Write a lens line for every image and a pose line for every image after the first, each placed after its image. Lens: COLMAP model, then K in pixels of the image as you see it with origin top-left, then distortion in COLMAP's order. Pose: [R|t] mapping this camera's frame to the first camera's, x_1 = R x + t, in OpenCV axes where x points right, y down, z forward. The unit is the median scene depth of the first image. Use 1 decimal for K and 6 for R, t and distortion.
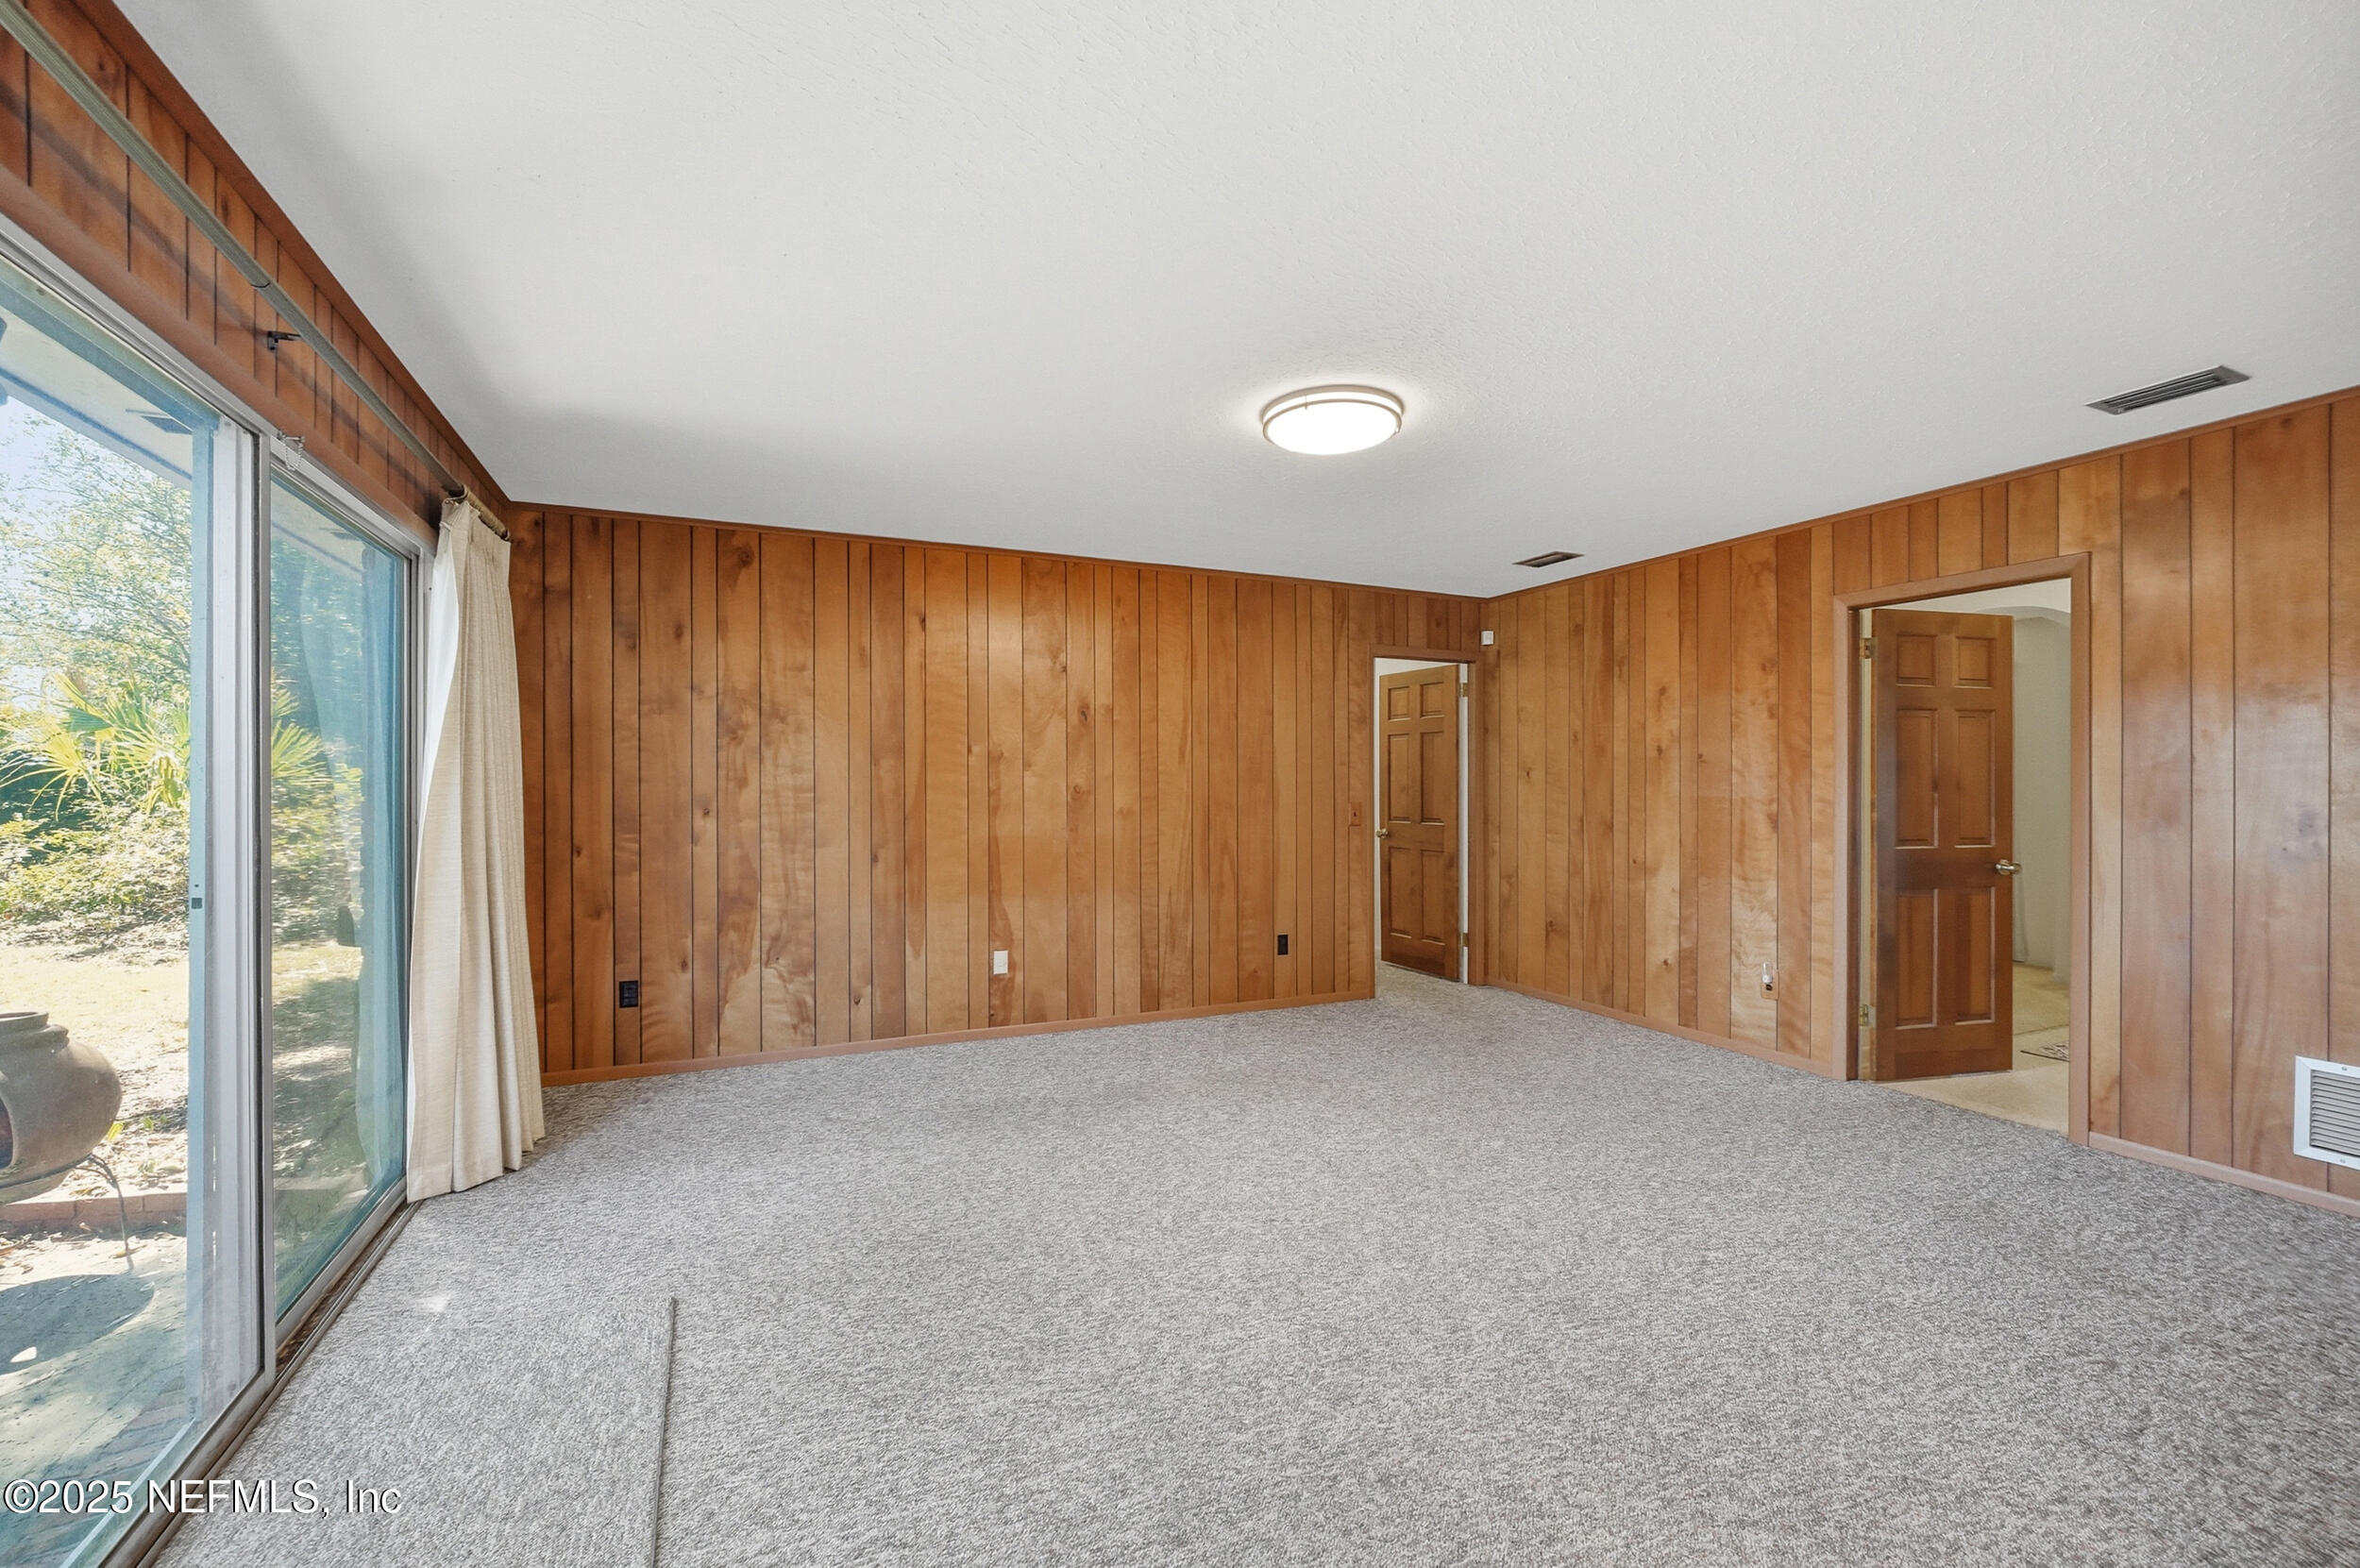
lens RADIAL K [[966.6, 0, 1191.8], [0, 966.6, 789.7], [0, 0, 1]] dist [-0.009552, 0.001254]
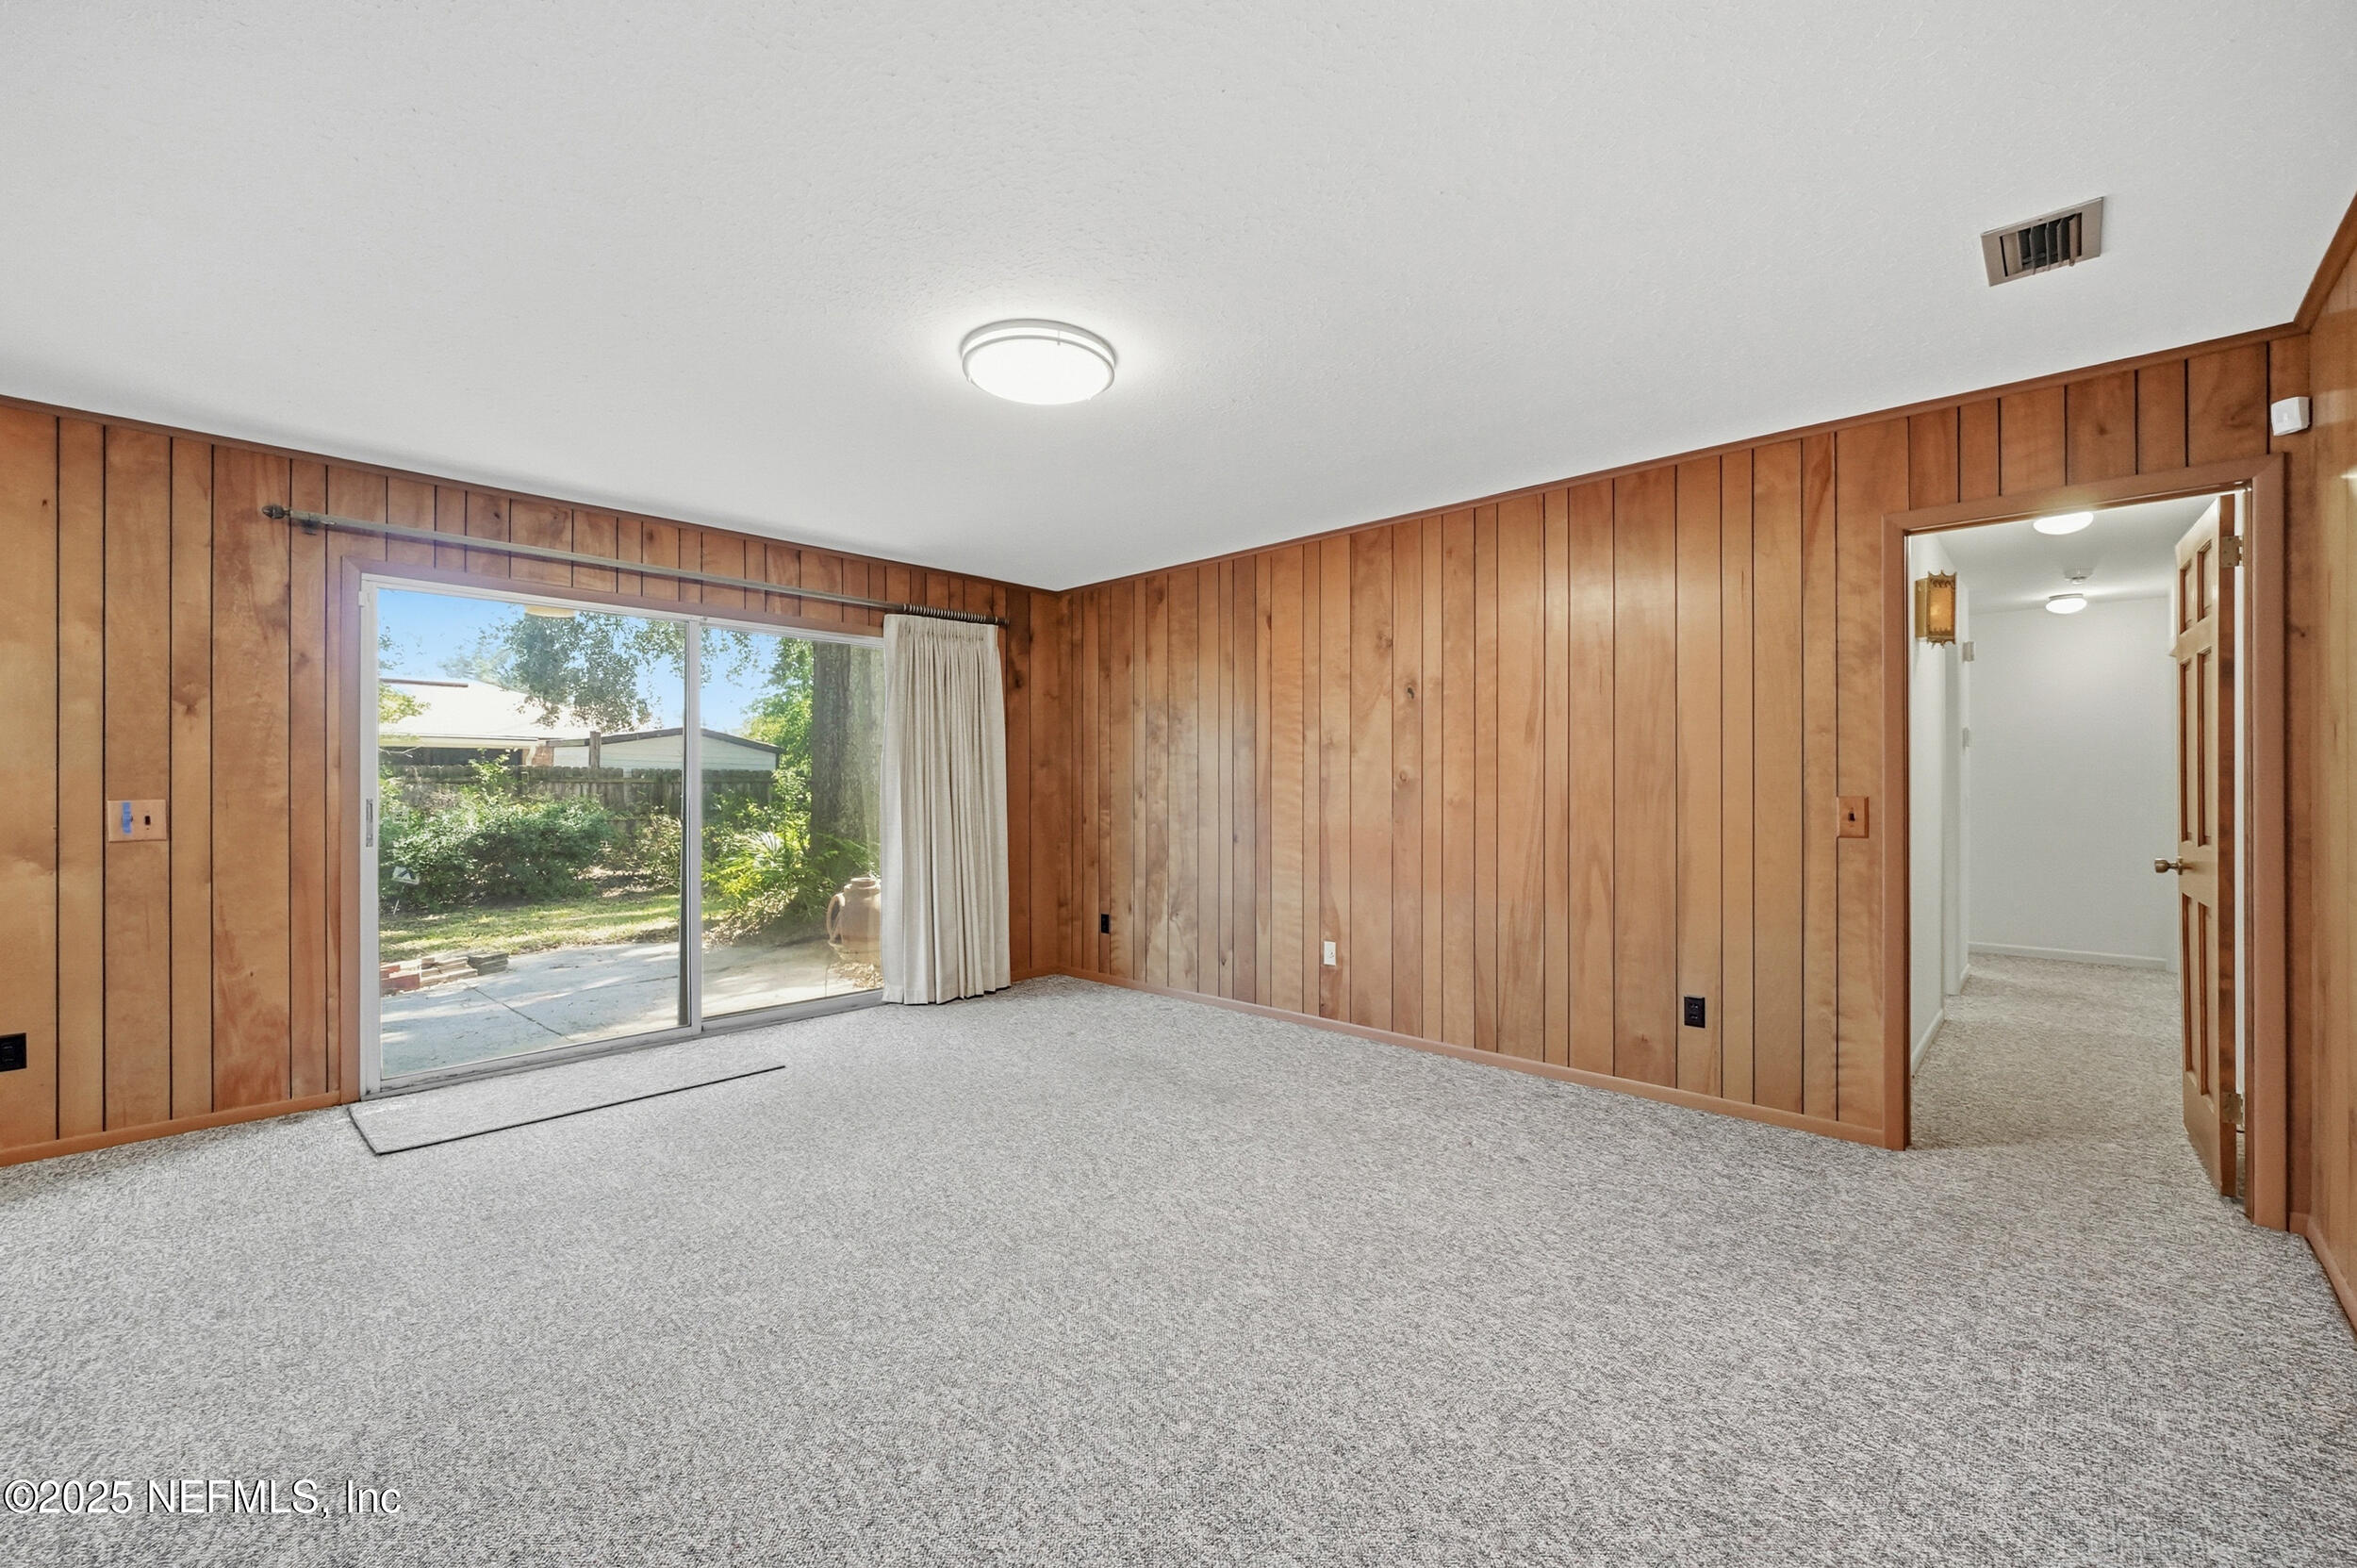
lens RADIAL K [[965.4, 0, 1184.8], [0, 965.4, 792.9], [0, 0, 1]] dist [-0.009552, 0.001254]
pose [[0.374149, 0.007895, -0.927335, 0.690631], [-0.003422, 0.999969, 0.007133, 0.009976], [0.927362, 0.000505, 0.374164, 0.524129]]
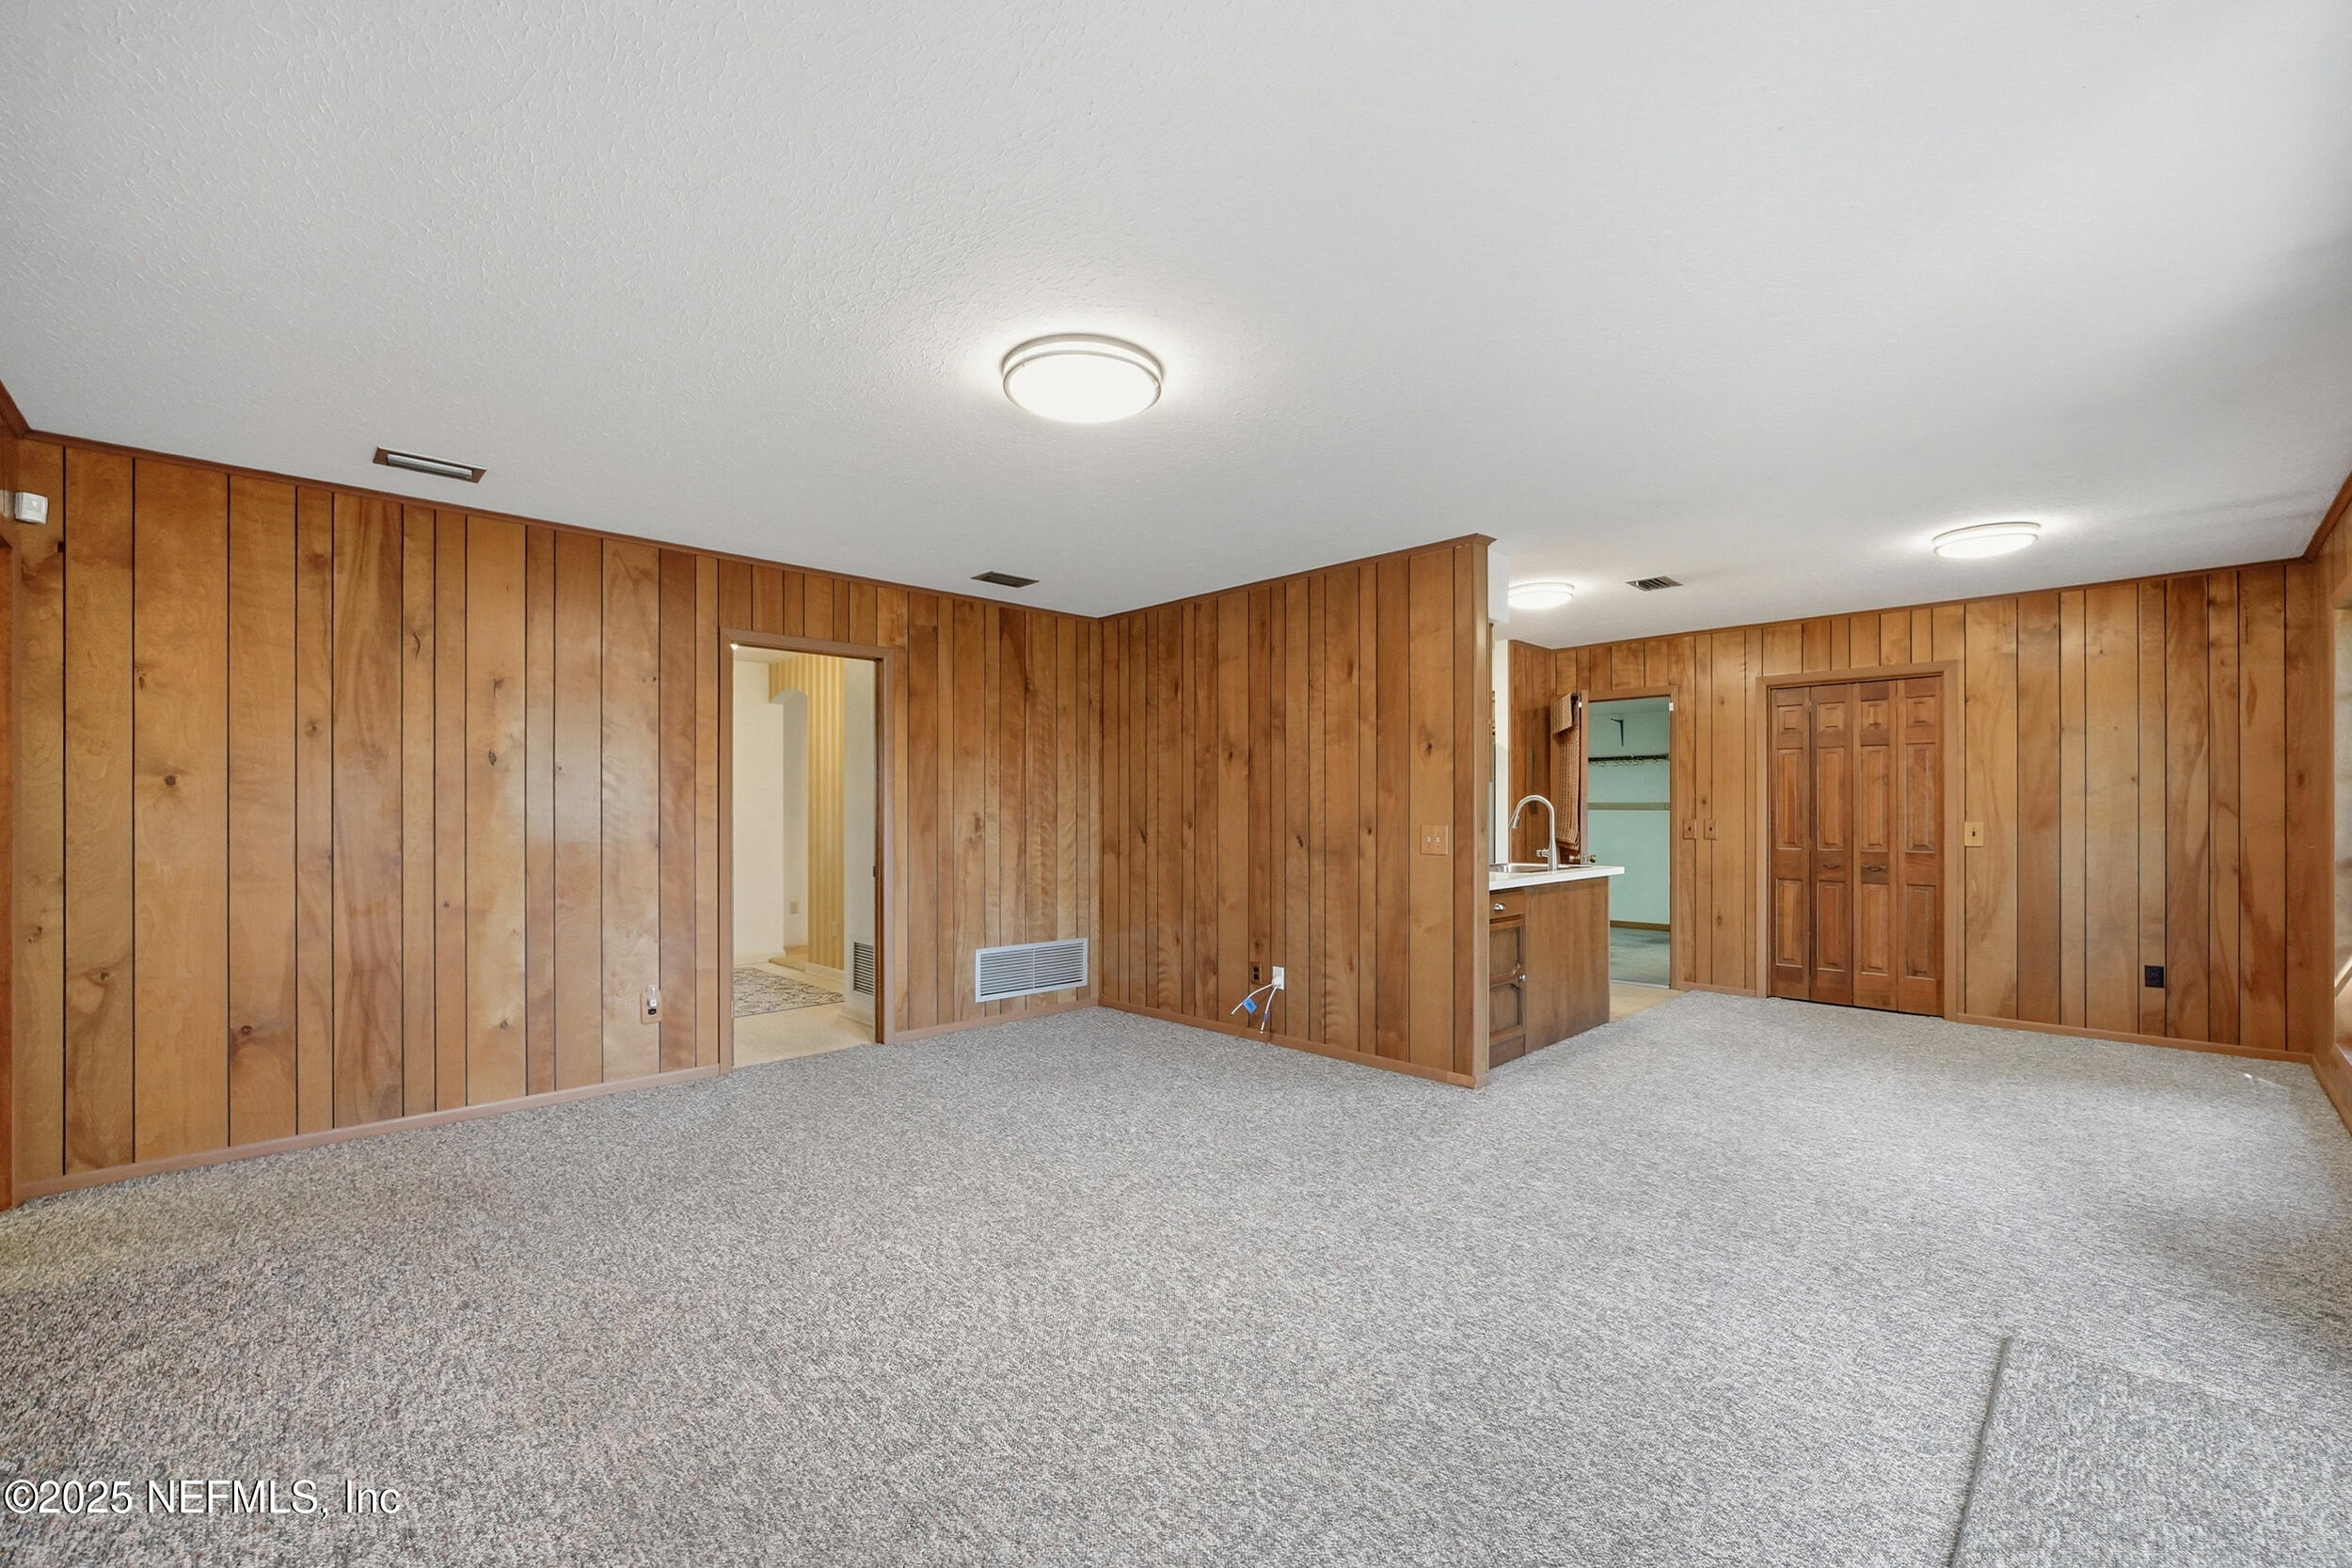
lens RADIAL K [[963.3, 0, 1159.6], [0, 963.3, 803.4], [0, 0, 1]] dist [-0.009552, 0.001254]
pose [[-0.314050, 0.006559, 0.949384, -0.470148], [0.005603, 0.999972, -0.005055, 0.003904], [-0.949390, 0.003732, -0.314078, 0.804157]]
